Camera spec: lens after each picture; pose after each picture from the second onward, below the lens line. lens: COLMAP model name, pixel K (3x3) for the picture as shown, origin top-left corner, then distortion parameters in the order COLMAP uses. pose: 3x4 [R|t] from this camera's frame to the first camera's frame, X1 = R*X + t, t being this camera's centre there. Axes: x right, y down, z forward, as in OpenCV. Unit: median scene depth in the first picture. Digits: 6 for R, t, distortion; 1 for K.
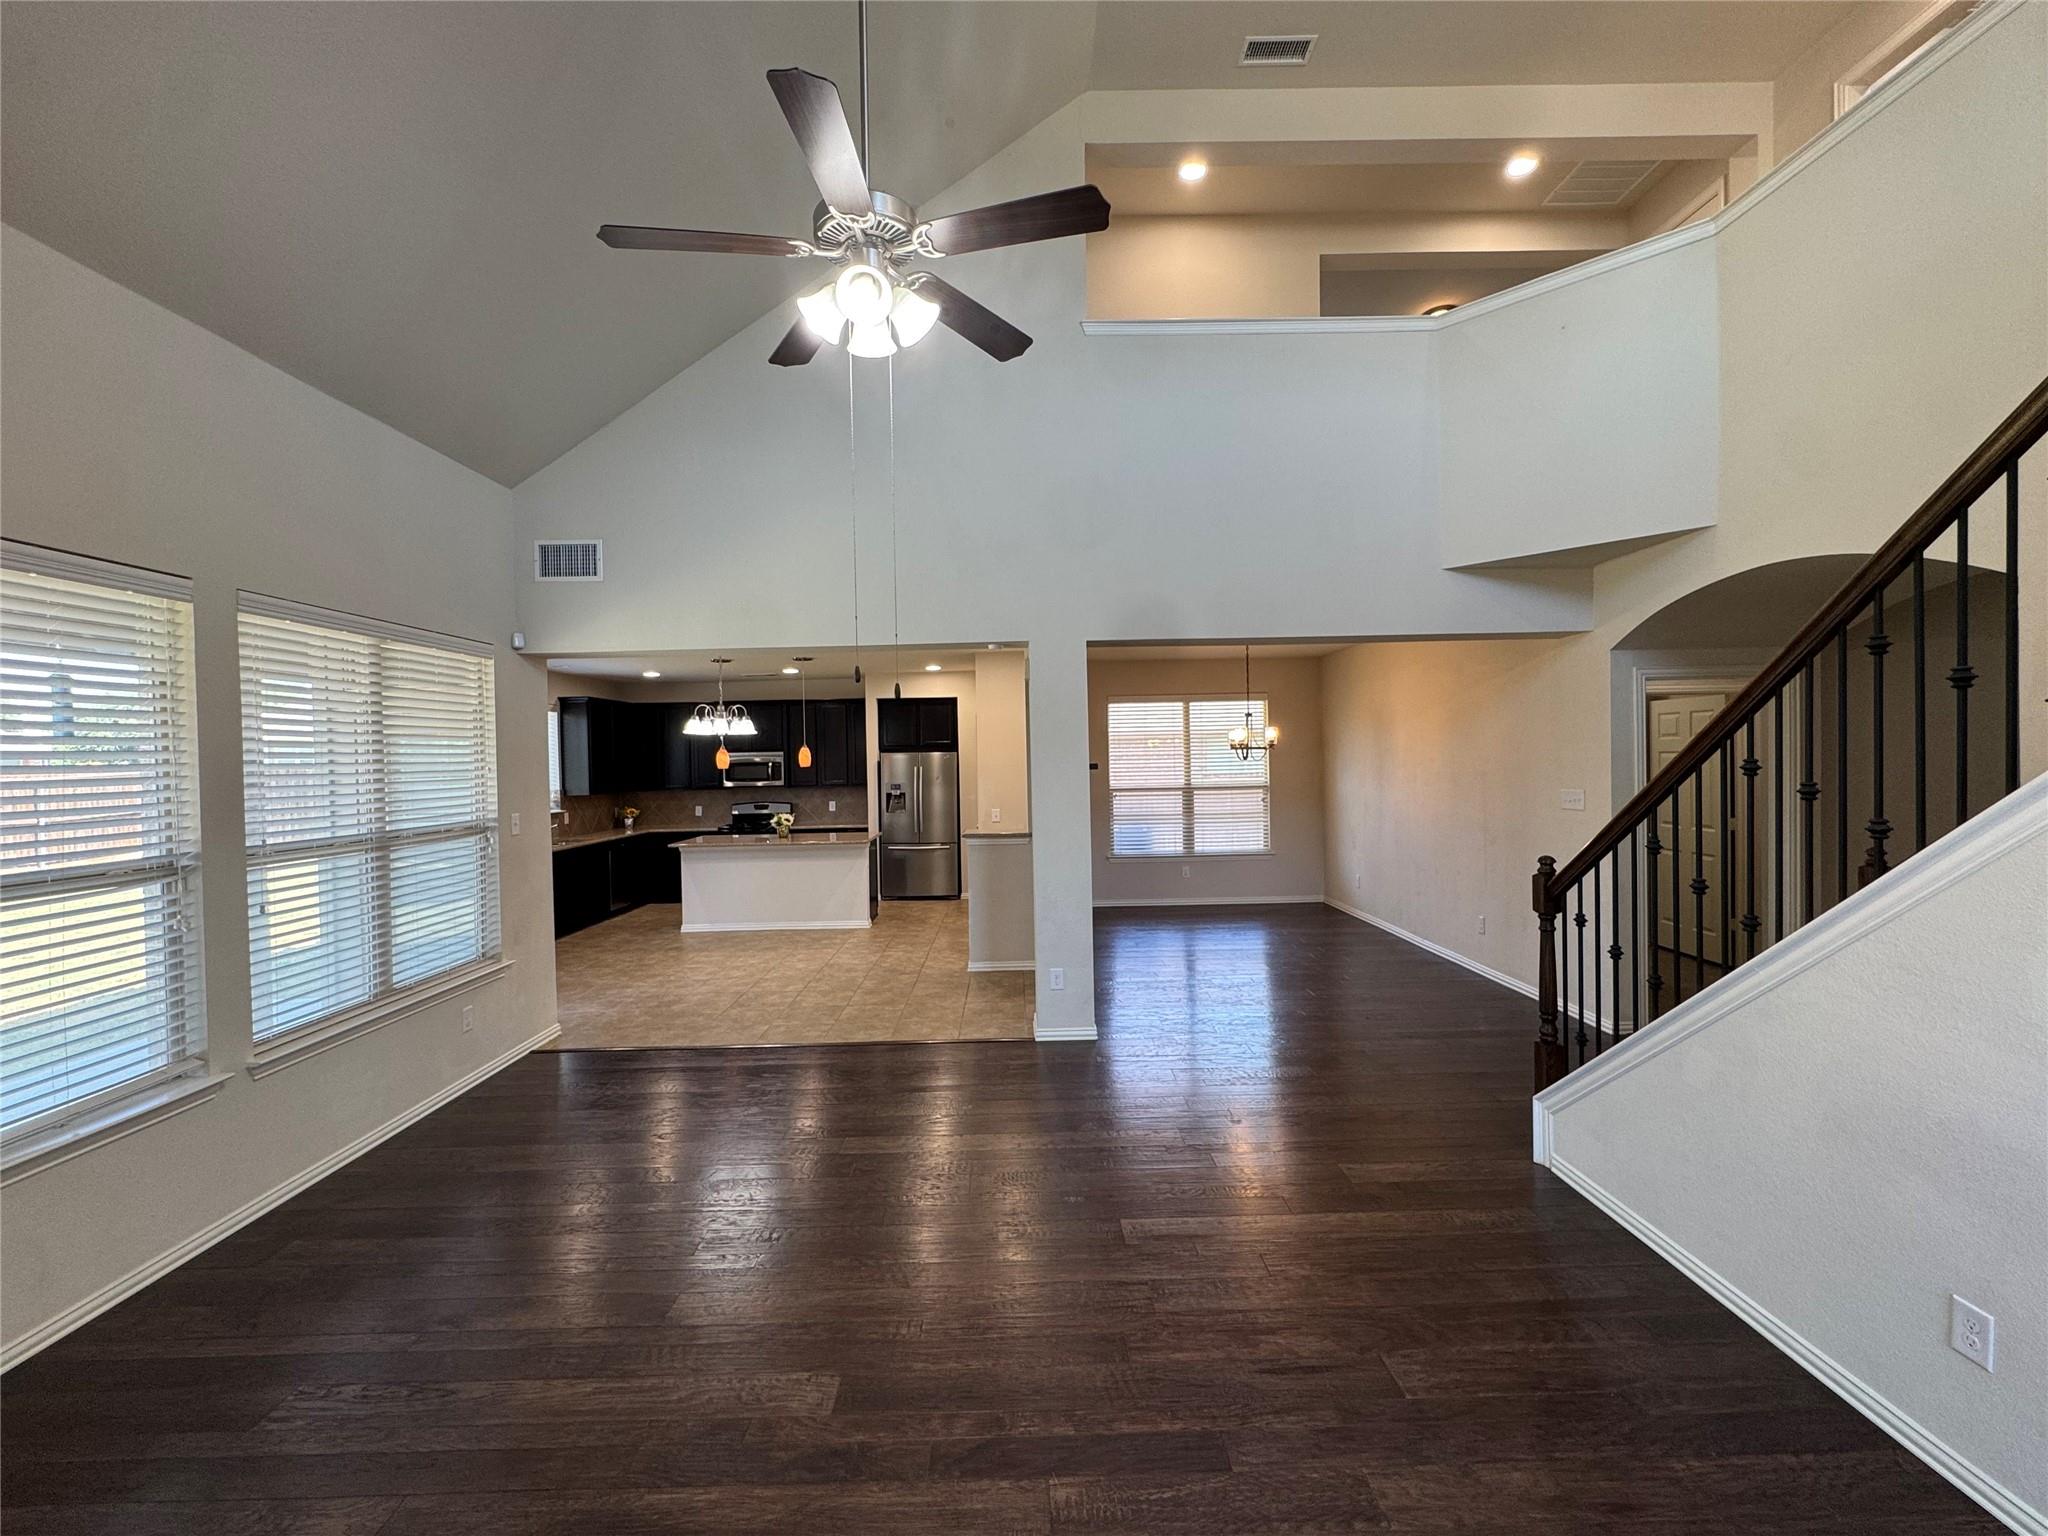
lens RADIAL K [[866.3, 0, 1019.6], [0, 866.3, 768.4], [0, 0, 1]] dist [-0.000825, 0.000098]
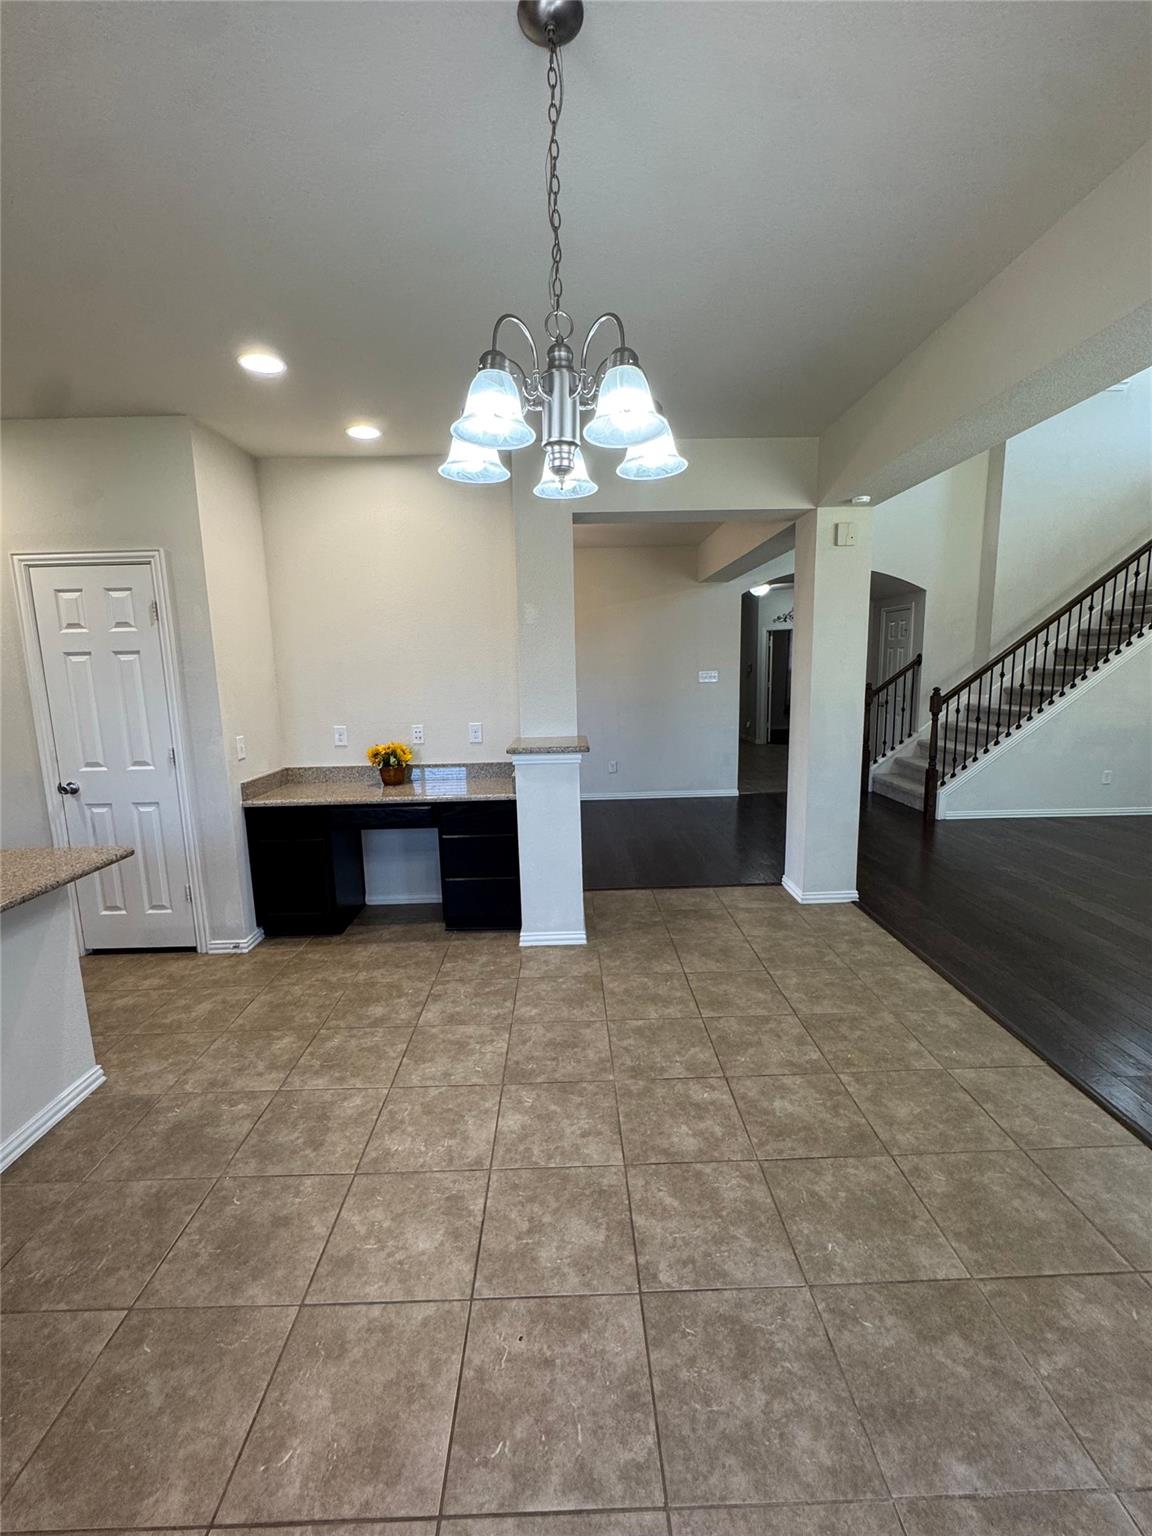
lens RADIAL K [[649.7, 0, 581.1], [0, 649.7, 762.3], [0, 0, 1]] dist [-0.000825, 0.000098]
pose [[-0.018054, -0.128570, 0.991536, -0.744647], [0.032995, 0.991081, 0.129112, 0.031459], [-0.999292, 0.035046, -0.013651, 1.346601]]
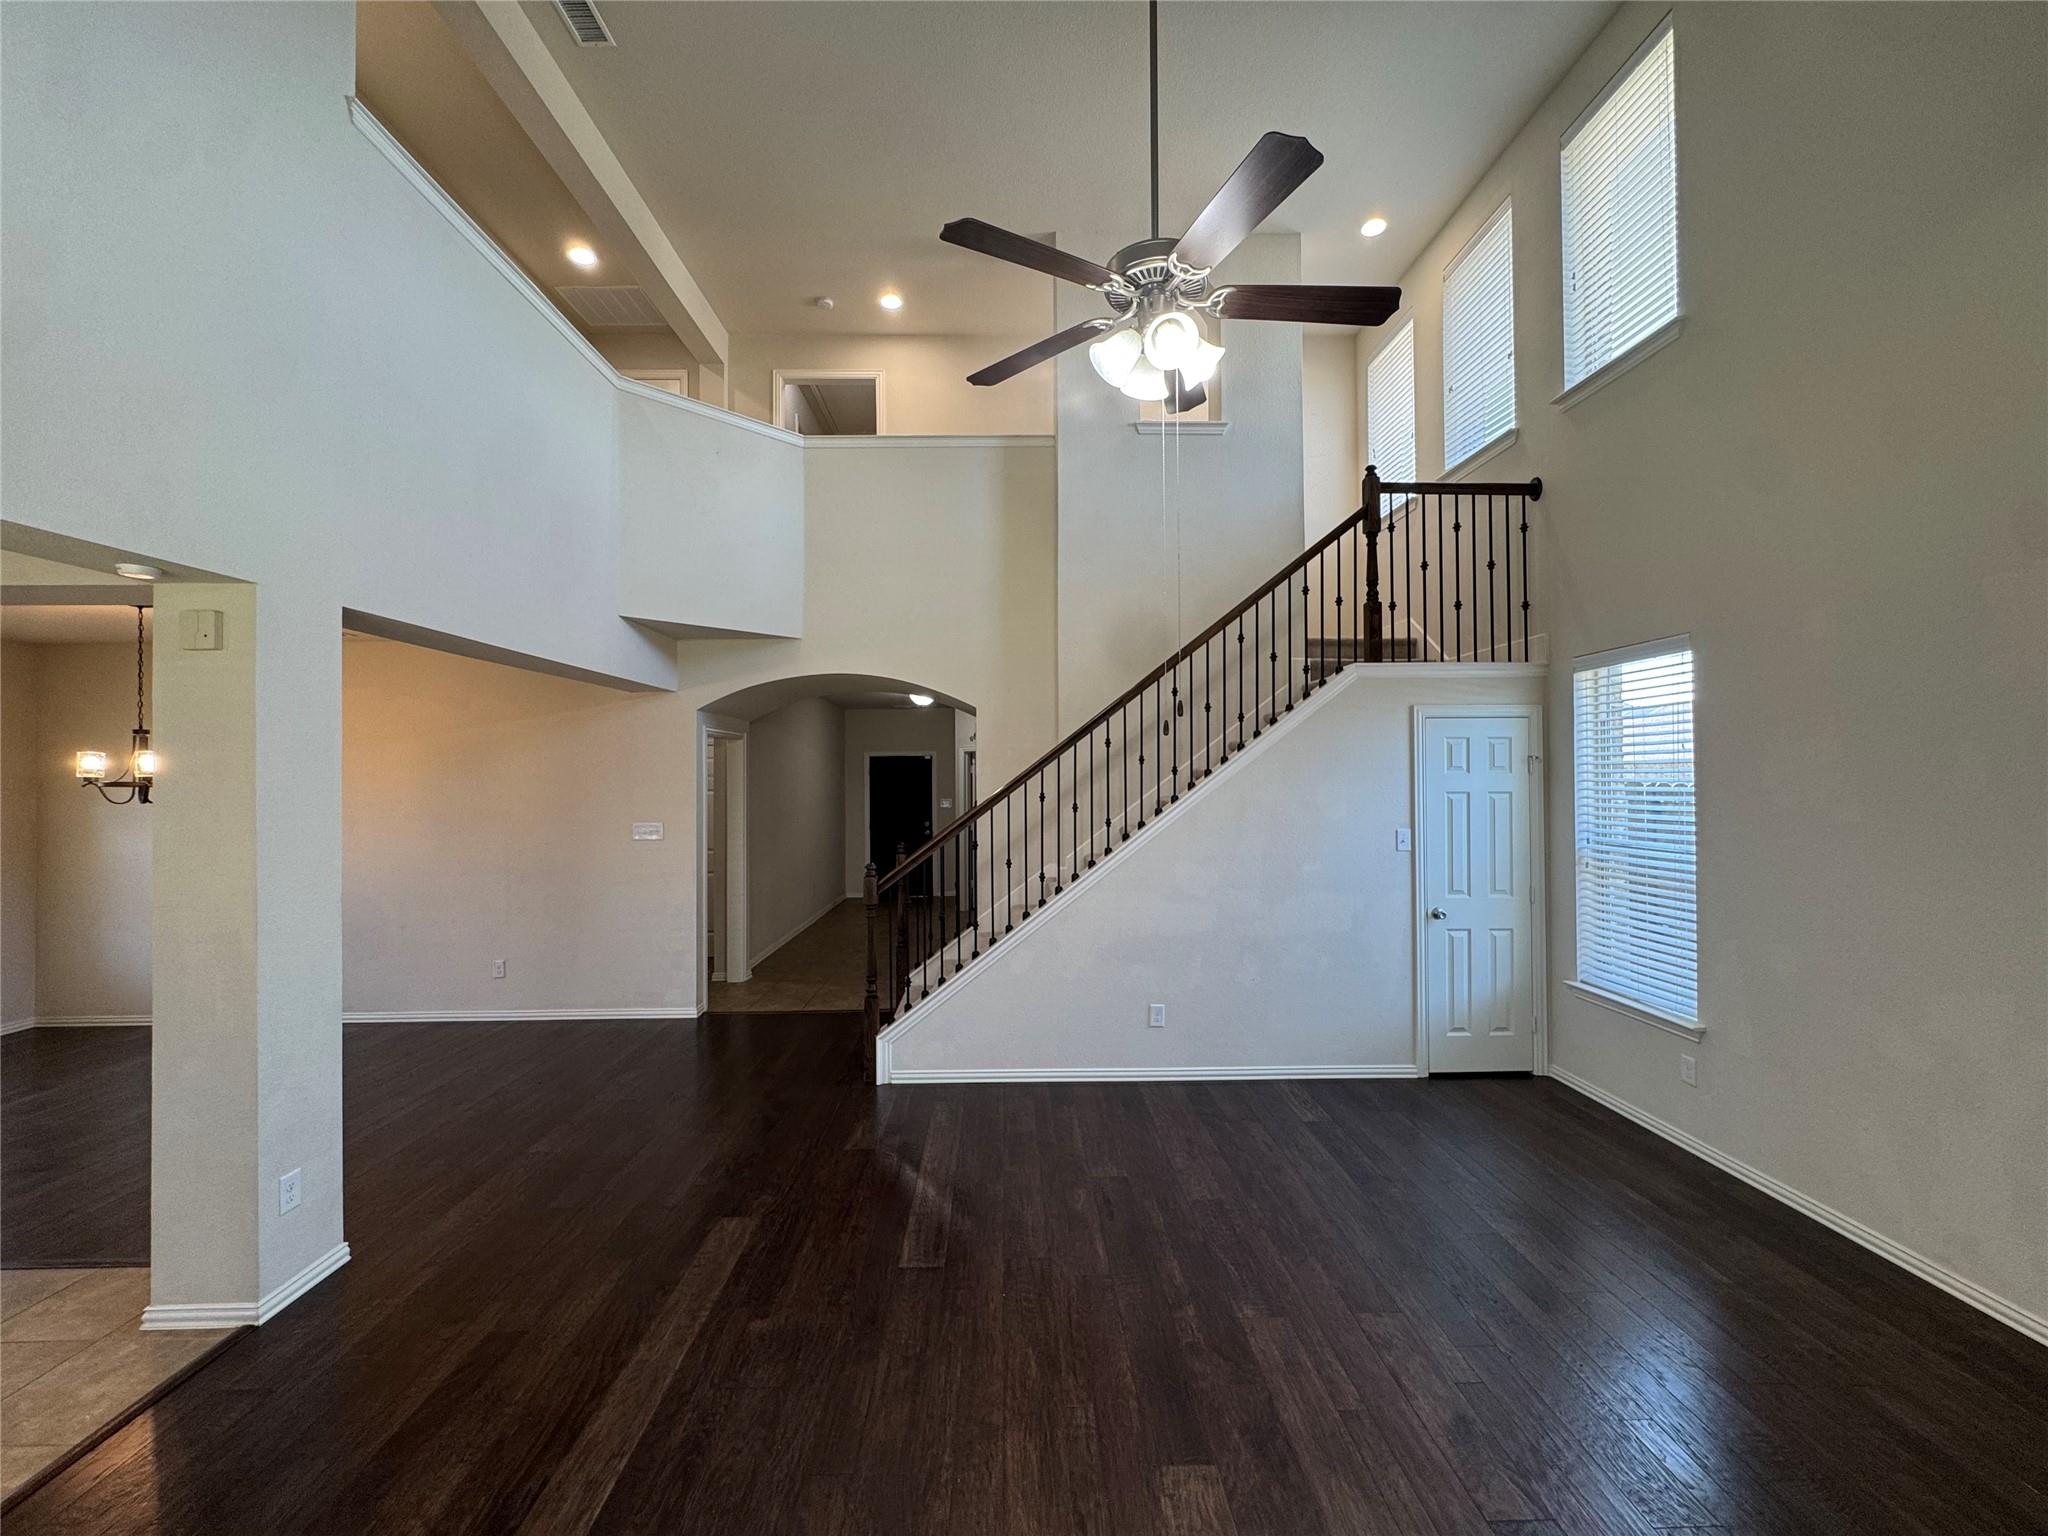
lens RADIAL K [[823.9, 0, 1024.0], [0, 823.9, 768.0], [0, 0, 1]] dist [-0.001214, -0.000091]
pose [[-0.012273, 0.029364, 0.999493, -0.507429], [0.019966, 0.999377, -0.029115, -0.007030], [-0.999725, 0.019598, -0.012851, 0.527455]]
